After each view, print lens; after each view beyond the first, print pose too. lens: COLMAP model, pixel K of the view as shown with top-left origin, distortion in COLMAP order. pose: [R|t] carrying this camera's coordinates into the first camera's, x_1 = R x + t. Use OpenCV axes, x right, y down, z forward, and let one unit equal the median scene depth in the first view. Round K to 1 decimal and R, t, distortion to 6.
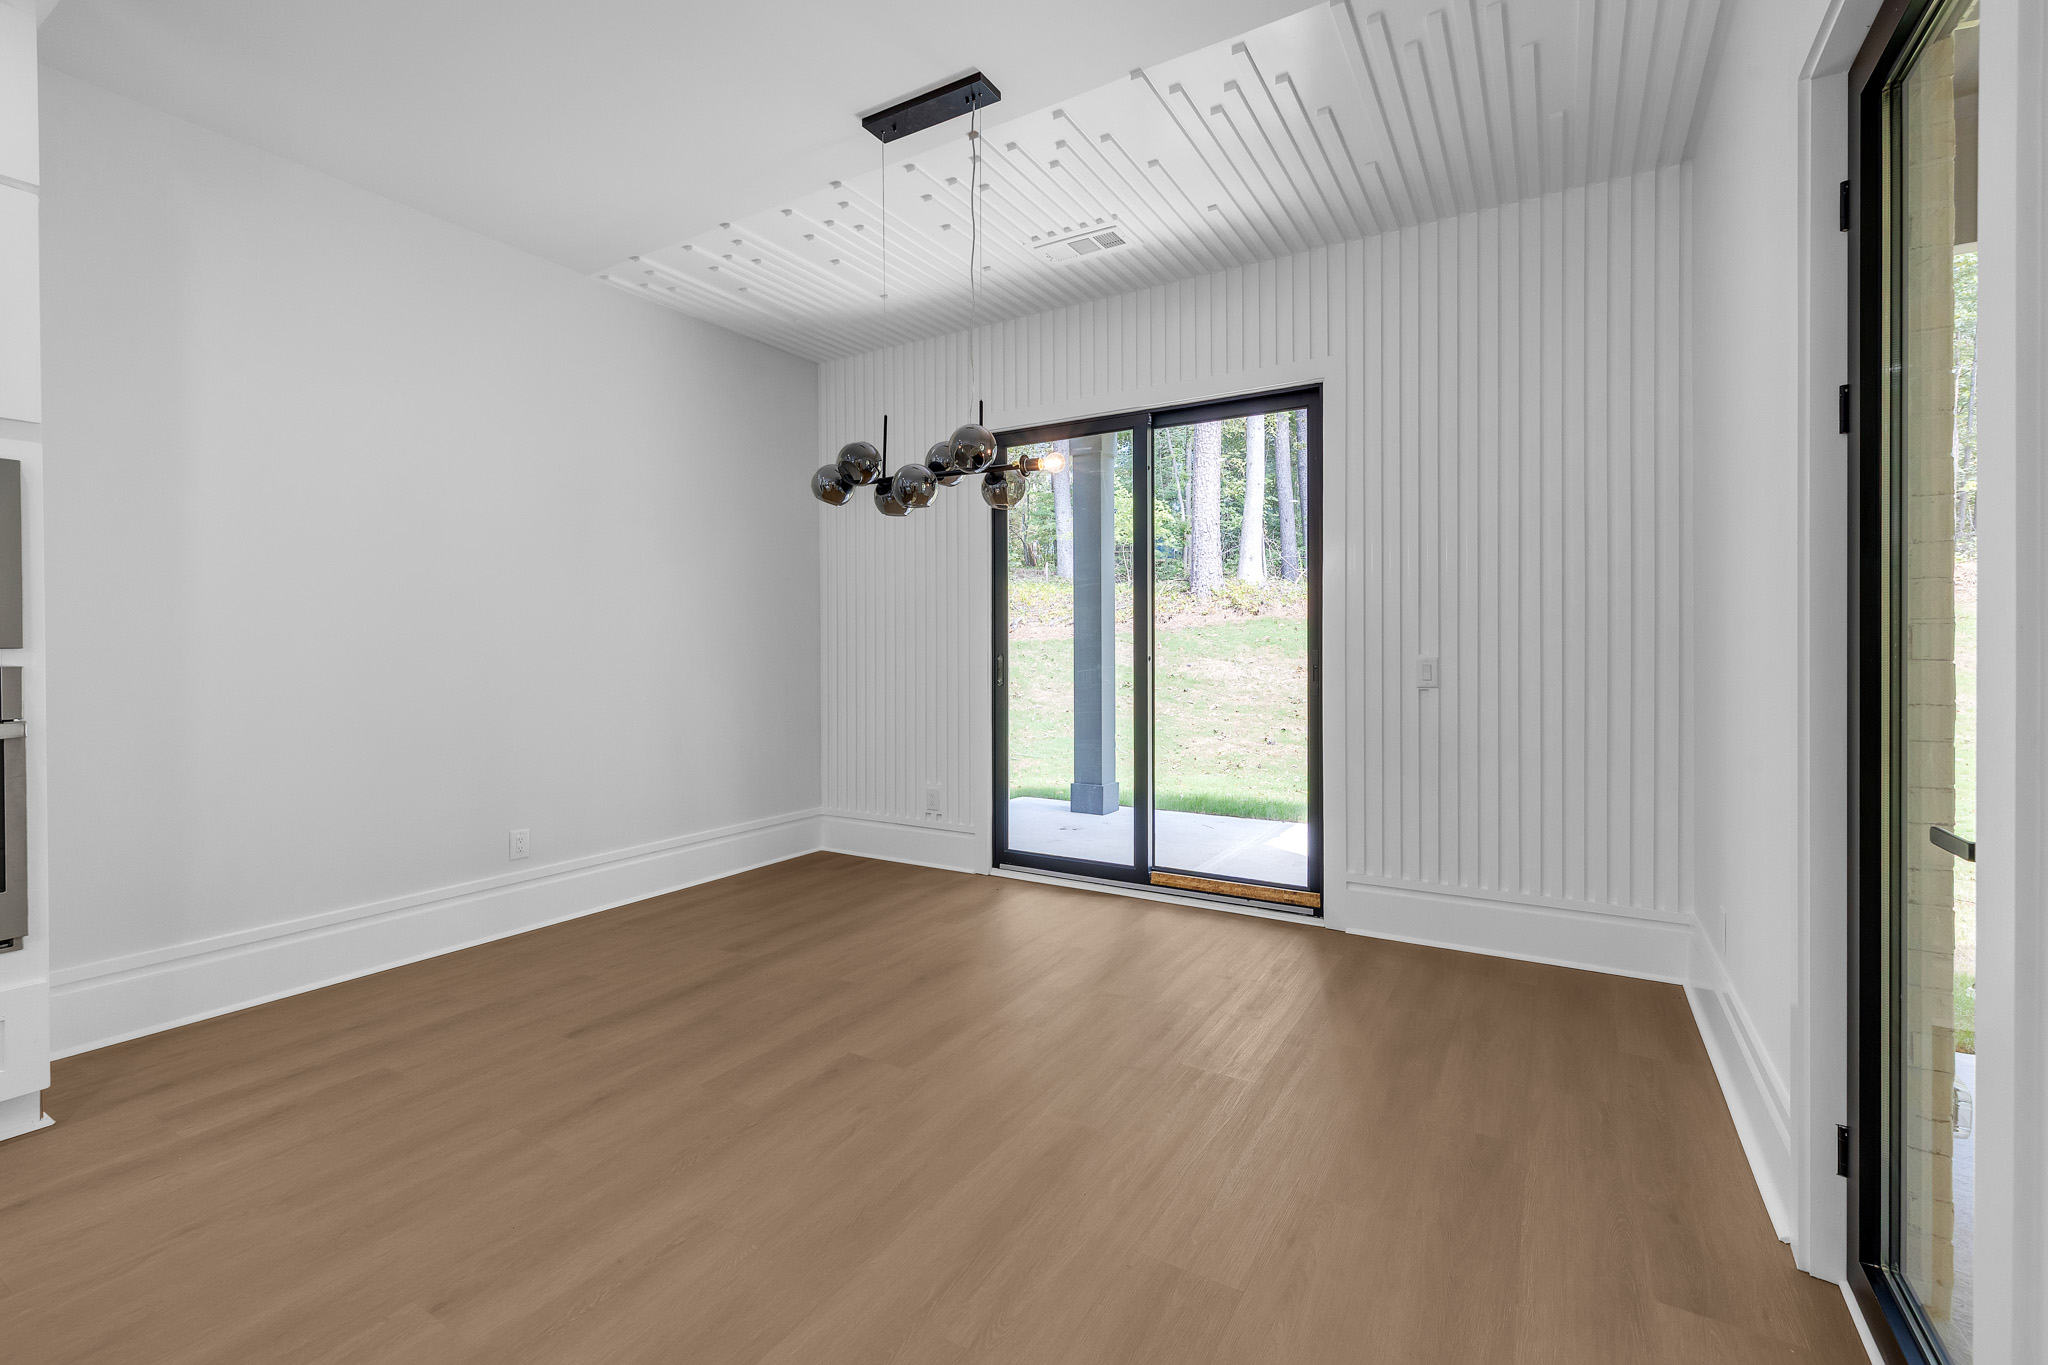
lens RADIAL K [[925.0, 0, 1018.7], [0, 925.0, 670.5], [0, 0, 1]] dist [-0.001705, -0.000411]
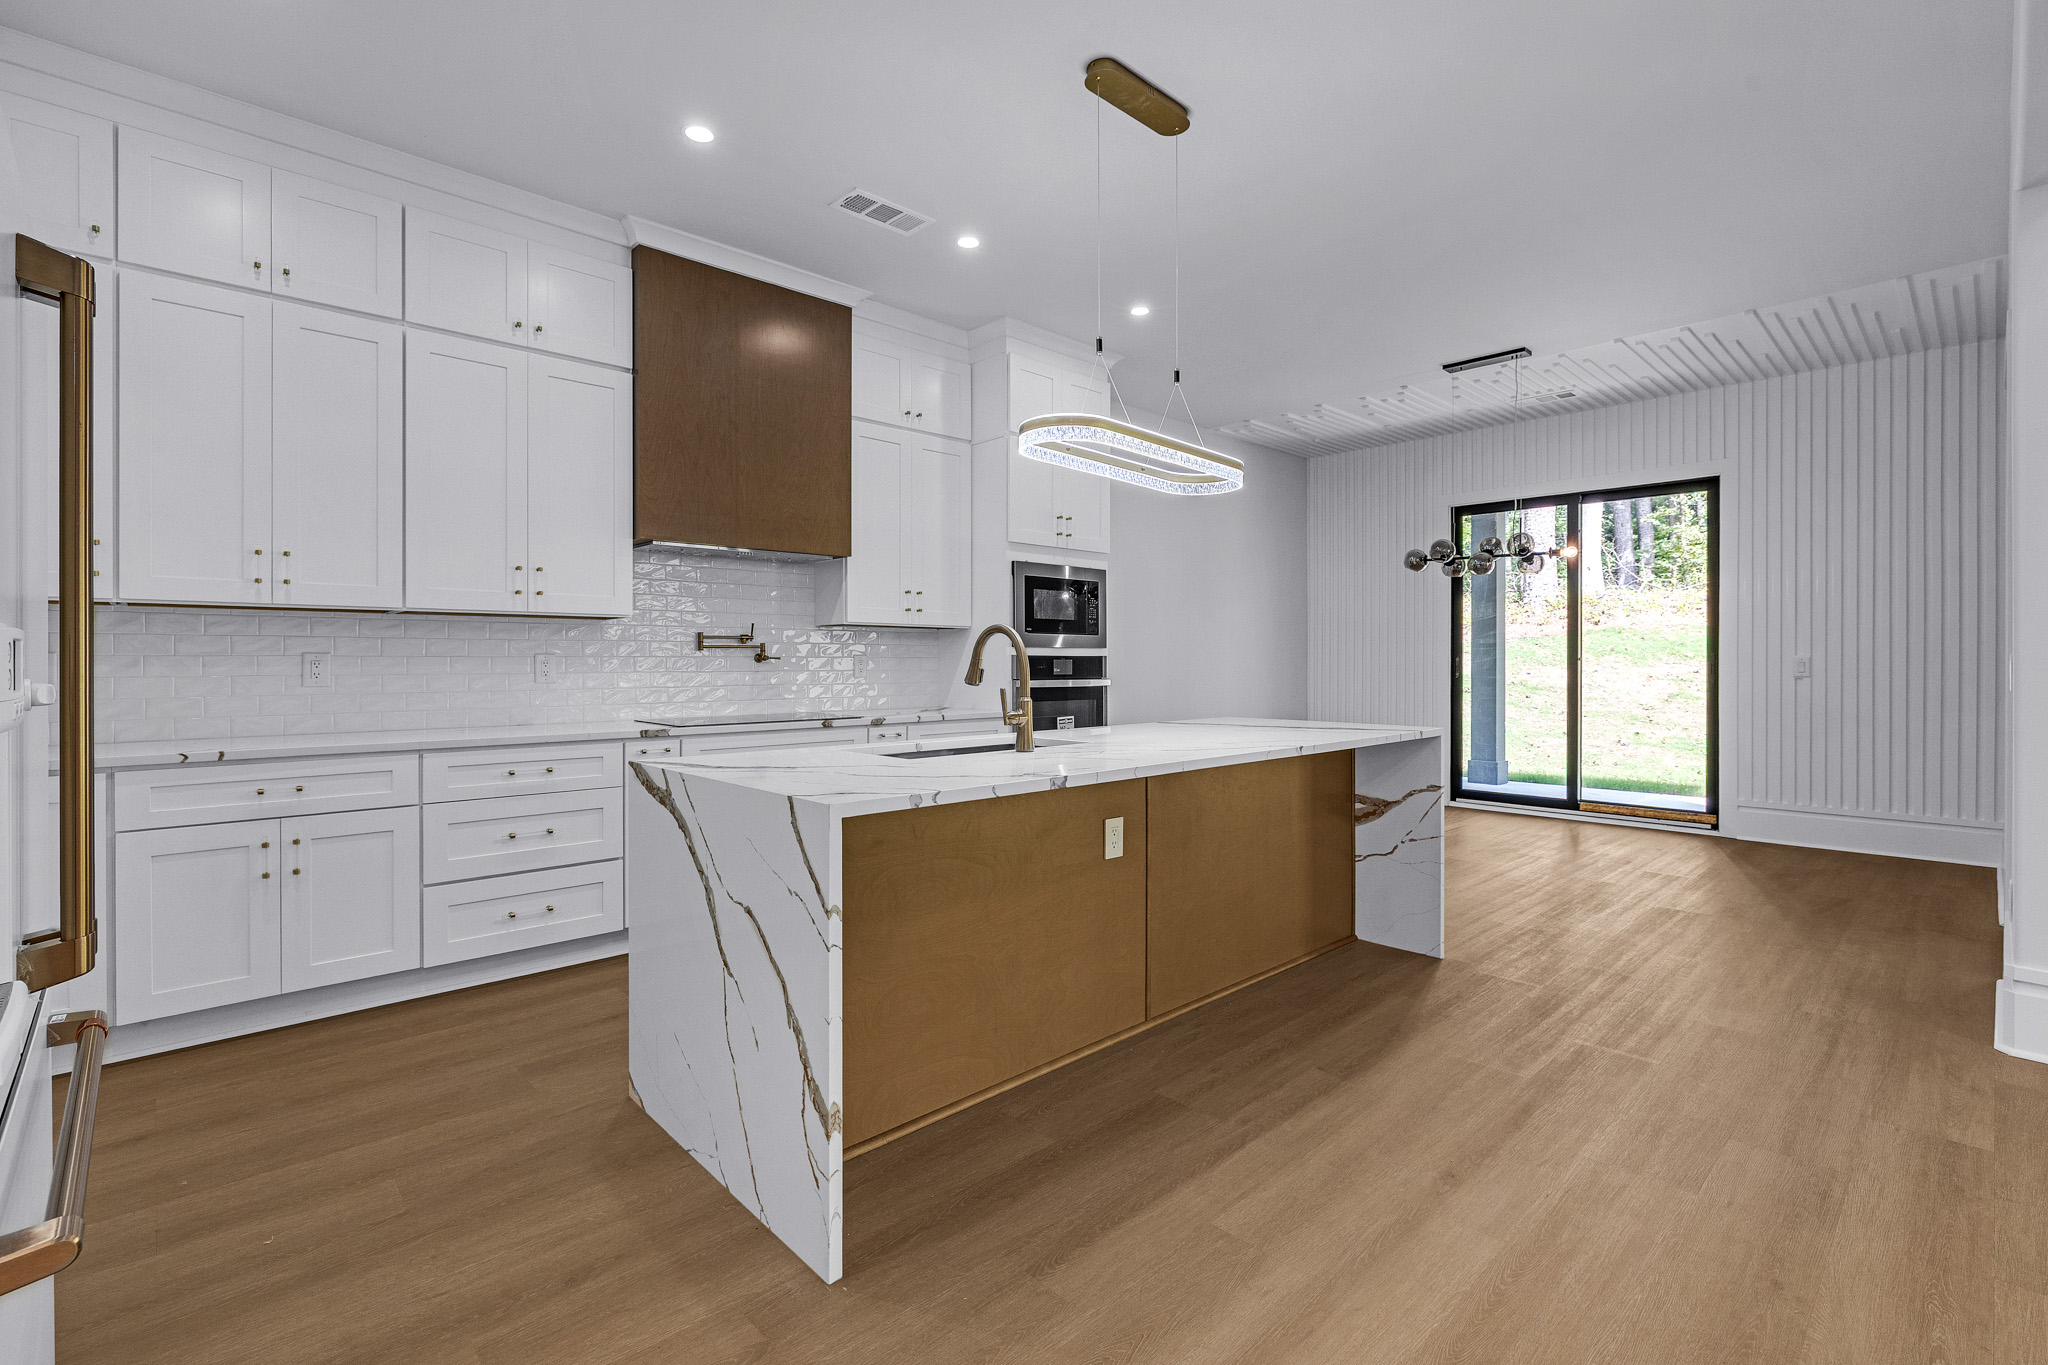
lens RADIAL K [[925.0, 0, 1029.4], [0, 925.0, 671.2], [0, 0, 1]] dist [-0.001705, -0.000411]
pose [[0.961823, 0.006860, -0.273585, -0.315962], [-0.009724, 0.999911, -0.009113, 0.030834], [0.273499, 0.011426, 0.961805, -0.701284]]
